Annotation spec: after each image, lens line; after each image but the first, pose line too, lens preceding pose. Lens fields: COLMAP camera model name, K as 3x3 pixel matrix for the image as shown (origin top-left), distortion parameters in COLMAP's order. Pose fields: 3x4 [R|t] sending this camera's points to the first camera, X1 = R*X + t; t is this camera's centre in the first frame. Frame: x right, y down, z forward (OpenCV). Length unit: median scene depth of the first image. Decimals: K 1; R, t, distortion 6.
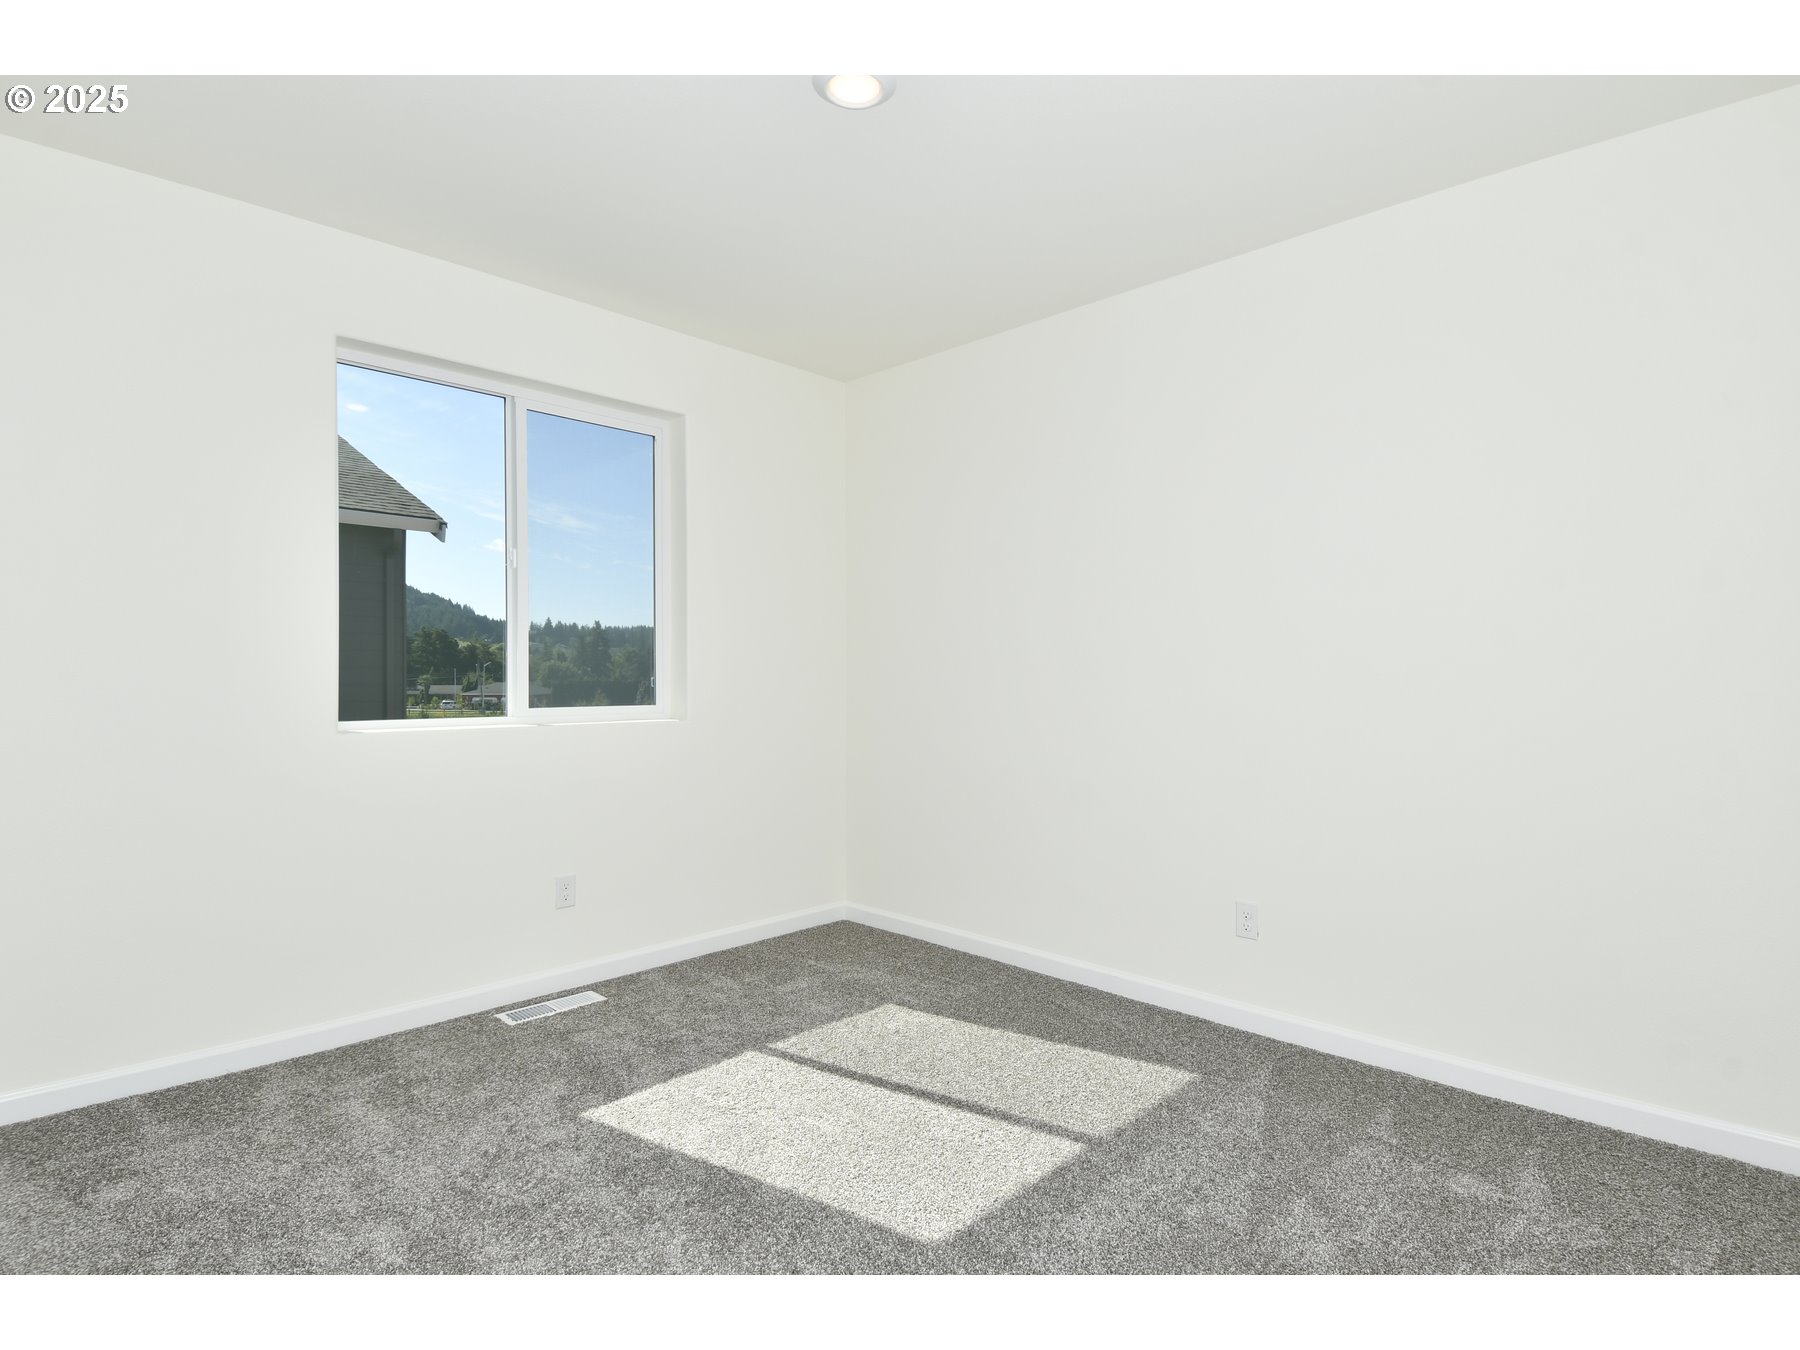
lens RADIAL K [[935.9, 0, 909.8], [0, 935.9, 682.1], [0, 0, 1]] dist [-0.002173, -0.001166]
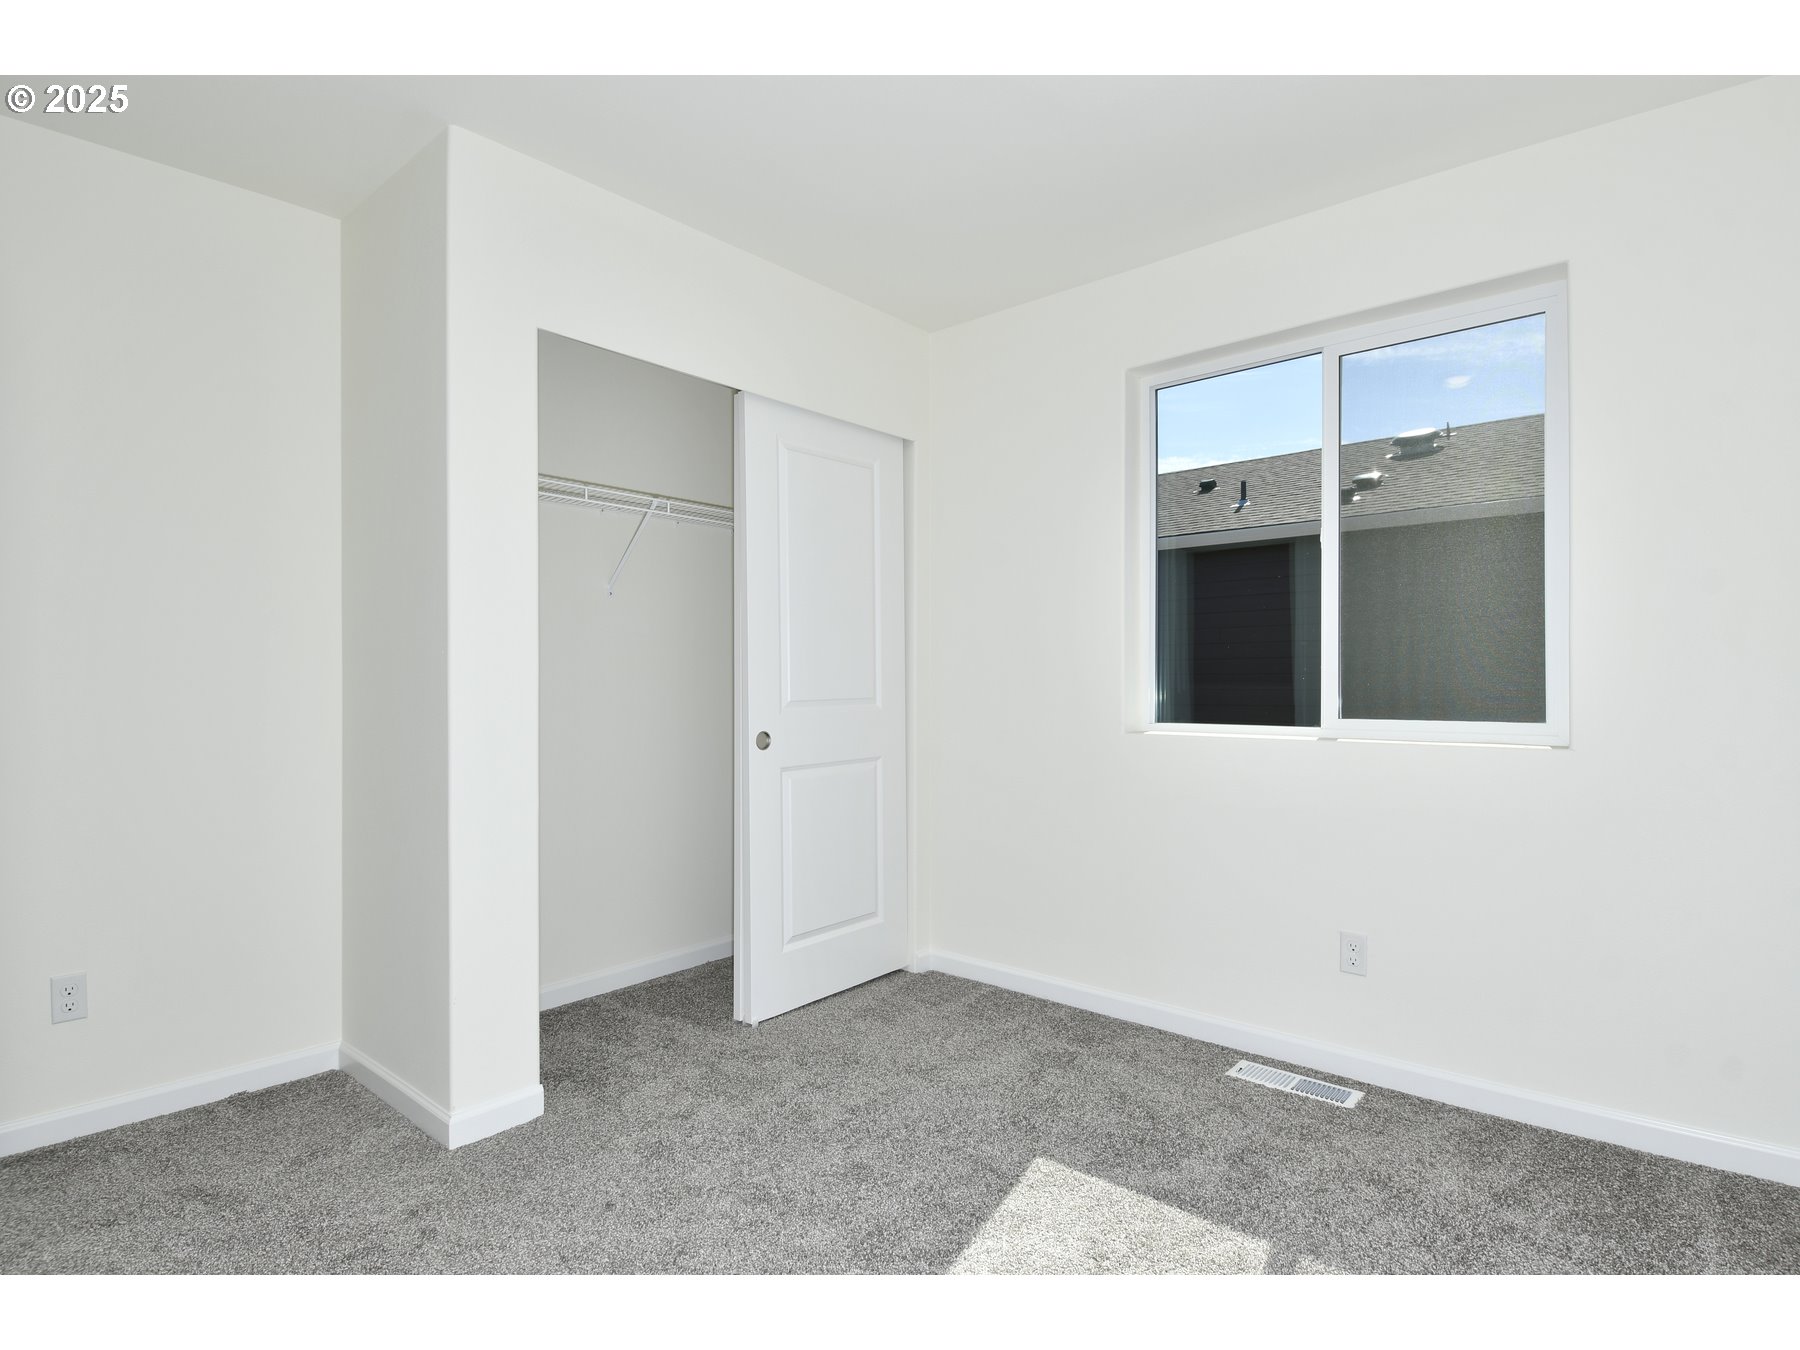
lens RADIAL K [[935.9, 0, 909.8], [0, 935.9, 682.1], [0, 0, 1]] dist [-0.002173, -0.001166]
pose [[0.051130, 0.002718, -0.998688, 0.438132], [0.001151, 0.999995, 0.002780, -0.008319], [0.998691, -0.001292, 0.051126, 0.641740]]
